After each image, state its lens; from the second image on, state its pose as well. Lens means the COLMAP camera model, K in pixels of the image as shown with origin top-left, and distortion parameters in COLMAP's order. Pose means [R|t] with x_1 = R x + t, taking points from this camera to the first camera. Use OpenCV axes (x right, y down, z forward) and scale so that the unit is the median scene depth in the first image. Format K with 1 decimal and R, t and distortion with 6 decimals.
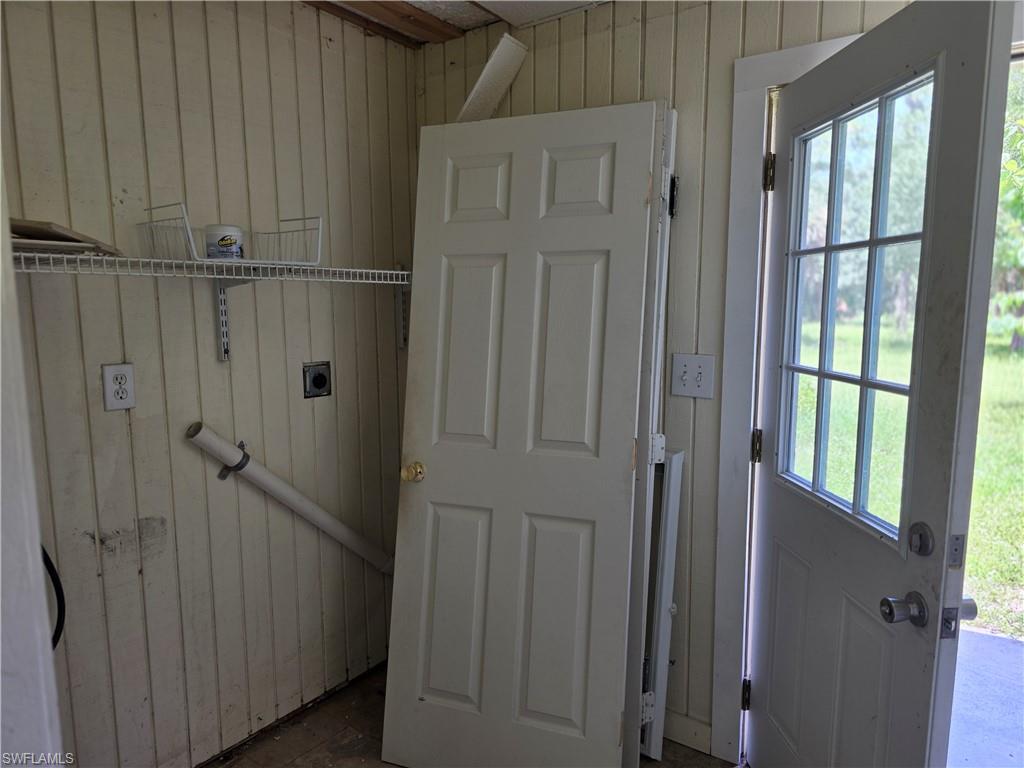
lens RADIAL K [[691.2, 0, 511.6], [0, 691.2, 385.0], [0, 0, 1]] dist [-0.013618, -0.013988]
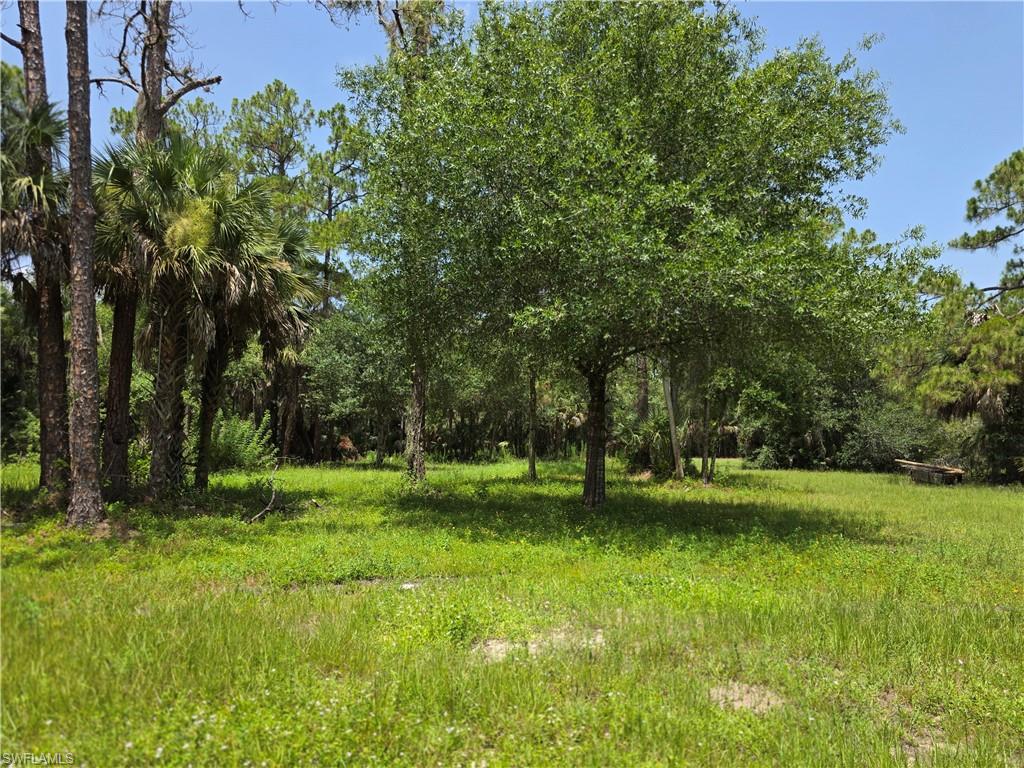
lens RADIAL K [[691.2, 0, 510.7], [0, 691.2, 384.1], [0, 0, 1]] dist [-0.013618, -0.013988]
pose [[0.789254, 0.054541, 0.611640, 0.171474], [0.071766, 0.981030, -0.180086, -0.029711], [-0.609859, 0.186028, 0.770367, 0.312422]]
